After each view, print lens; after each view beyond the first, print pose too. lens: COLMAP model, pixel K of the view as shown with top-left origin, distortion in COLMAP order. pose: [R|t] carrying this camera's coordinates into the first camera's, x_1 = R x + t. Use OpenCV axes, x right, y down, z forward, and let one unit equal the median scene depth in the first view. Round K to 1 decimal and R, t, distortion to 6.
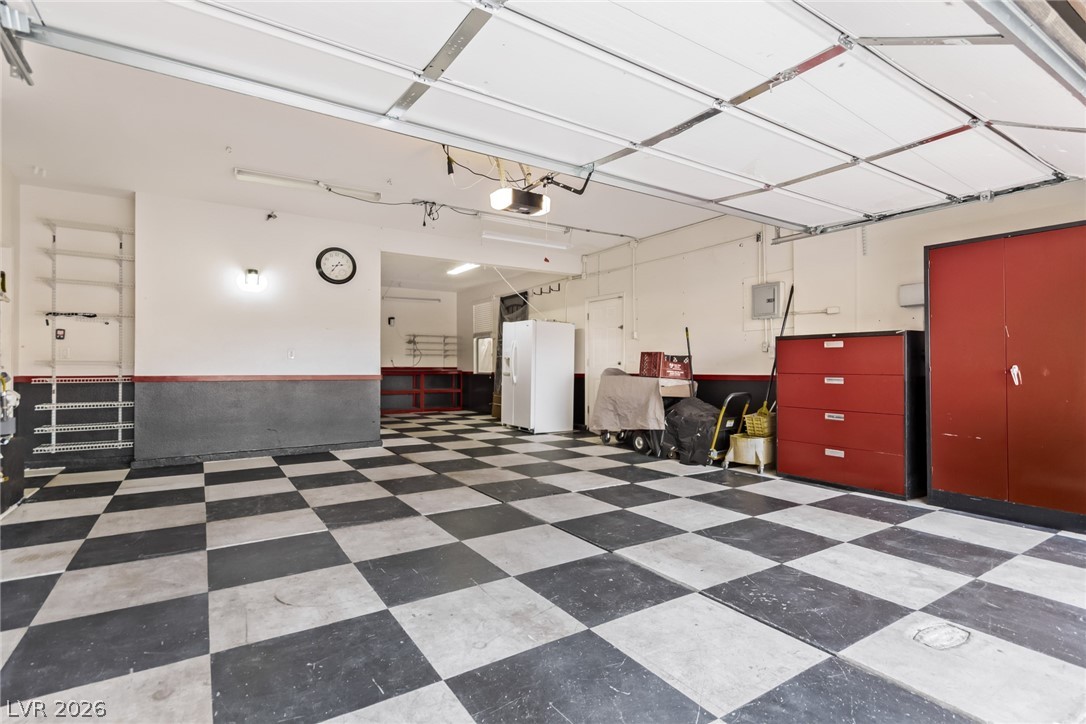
lens RADIAL K [[508.7, 0, 545.2], [0, 508.7, 365.3], [0, 0, 1]] dist [0.004646, 0.000104]
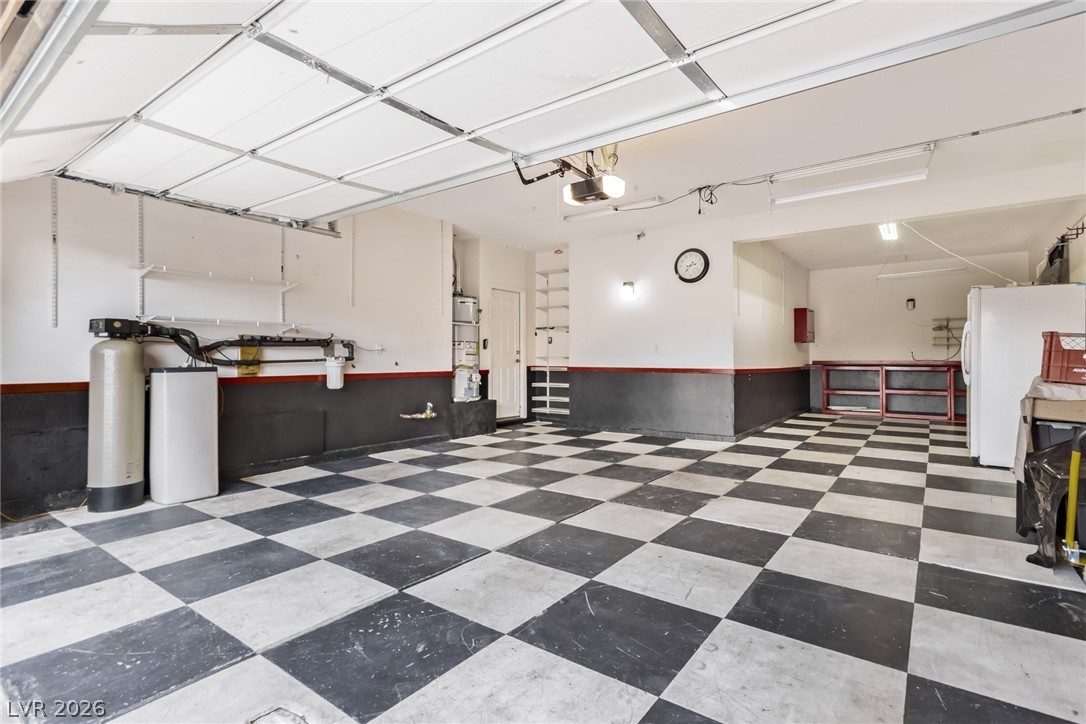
lens RADIAL K [[508.7, 0, 545.2], [0, 508.7, 365.3], [0, 0, 1]] dist [0.004646, 0.000104]
pose [[0.381910, 0.009583, -0.924150, 1.057121], [0.003109, 0.999927, 0.011654, -0.002324], [0.924194, -0.007324, 0.381852, 0.712121]]
